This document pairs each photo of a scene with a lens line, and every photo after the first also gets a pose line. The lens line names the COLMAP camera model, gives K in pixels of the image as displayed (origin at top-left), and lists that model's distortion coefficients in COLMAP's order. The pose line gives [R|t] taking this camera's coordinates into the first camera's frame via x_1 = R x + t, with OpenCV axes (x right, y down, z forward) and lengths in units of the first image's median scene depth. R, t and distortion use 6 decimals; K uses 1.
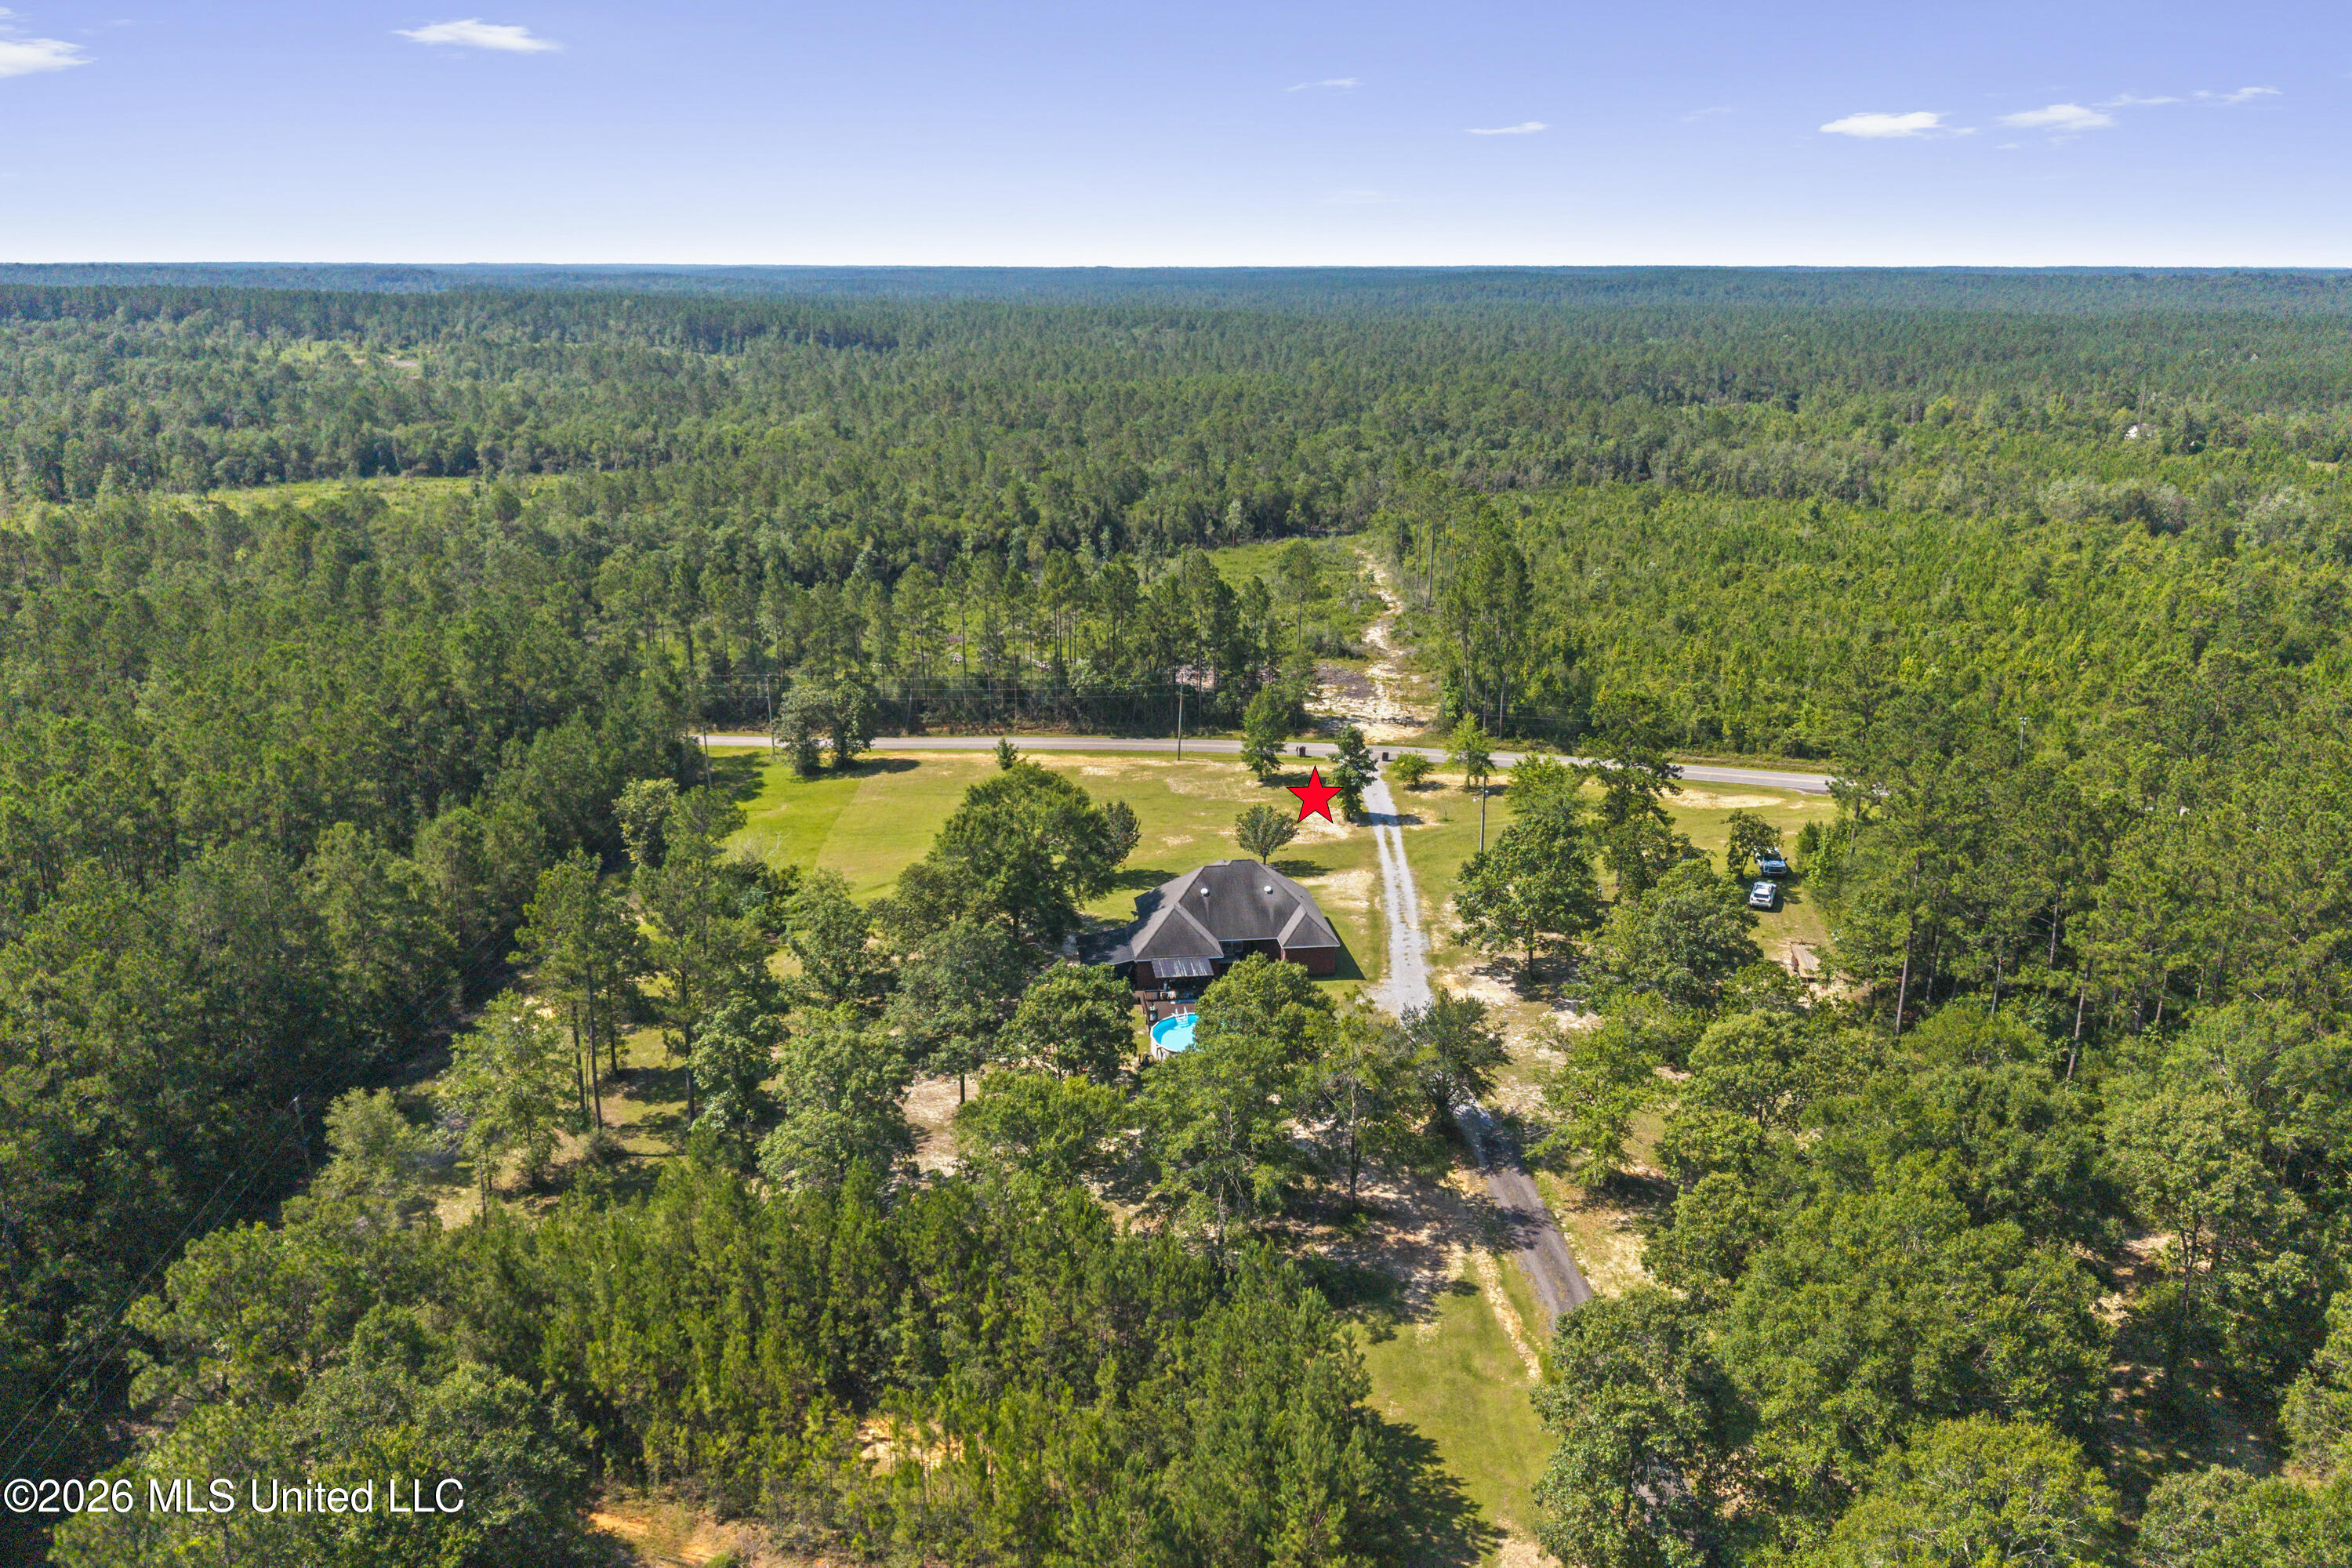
lens RADIAL K [[1899.3, 0, 1184.3], [0, 1899.3, 718.2], [0, 0, 1]] dist [0.100158, -0.205640]
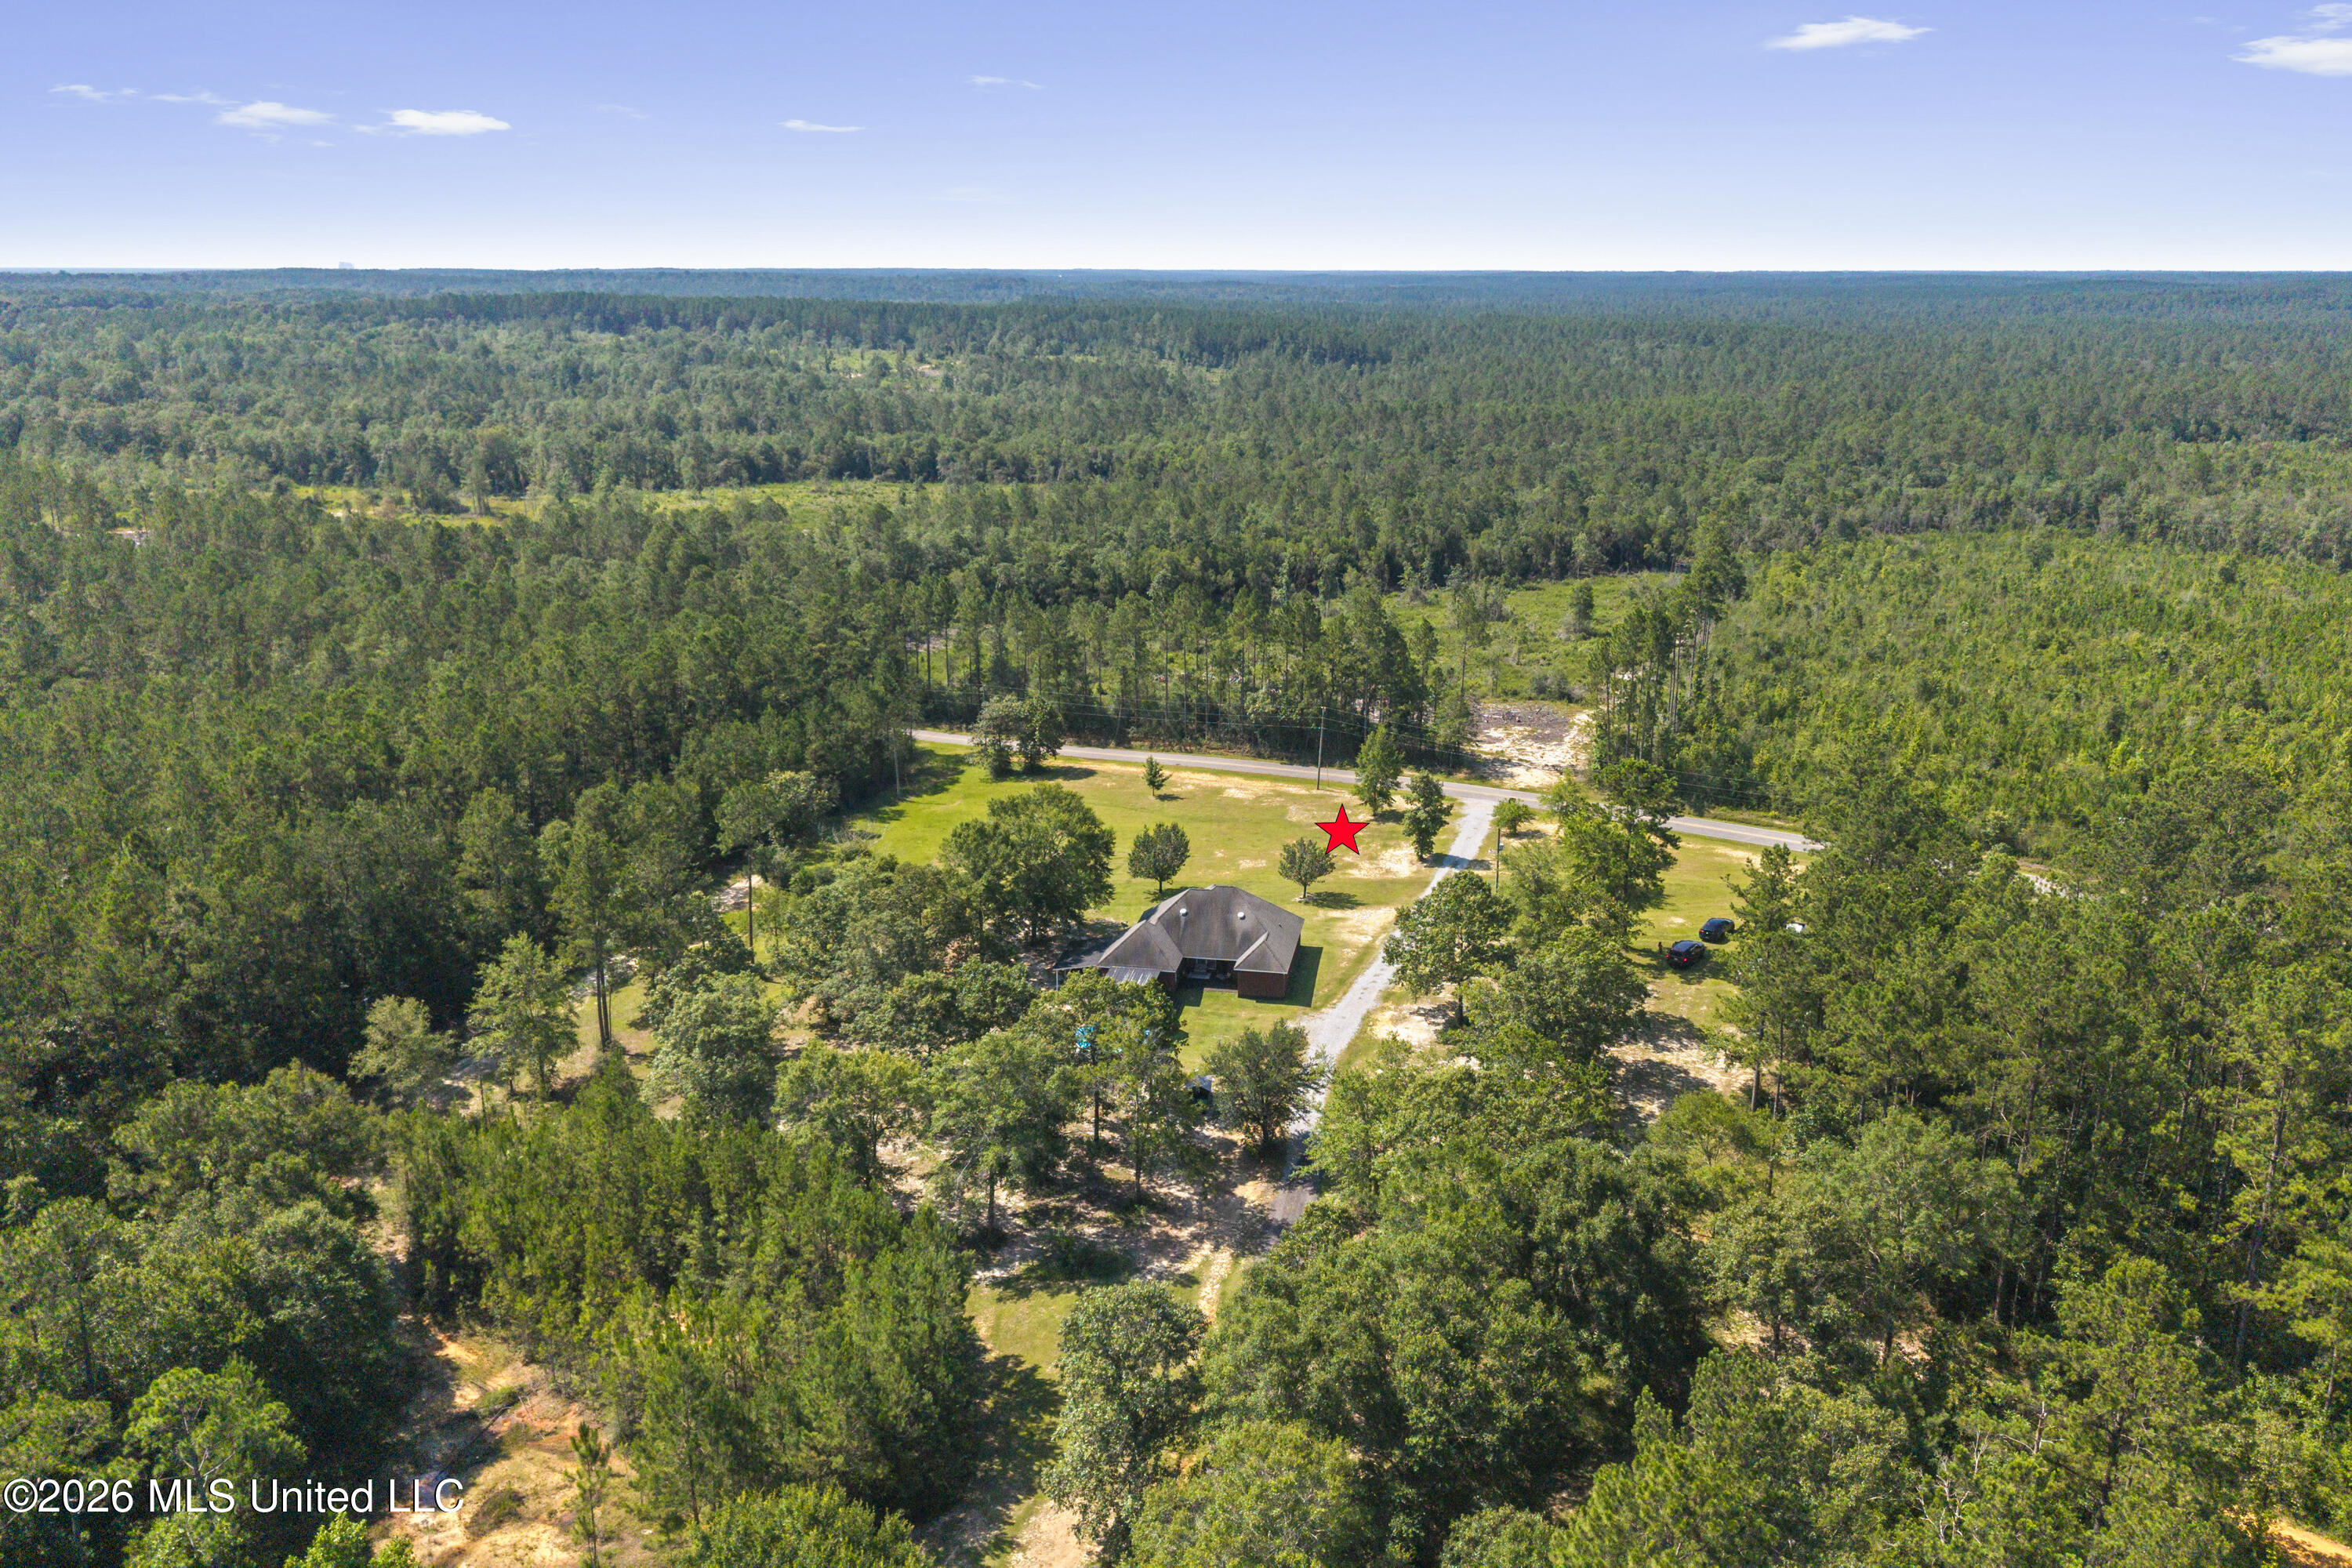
lens RADIAL K [[1899.3, 0, 1184.3], [0, 1899.3, 718.2], [0, 0, 1]] dist [0.100158, -0.205640]
pose [[0.955225, 0.070310, -0.287405, 0.218436], [-0.070668, 0.997458, 0.009142, -0.021247], [0.287317, 0.011577, 0.957766, -0.041489]]
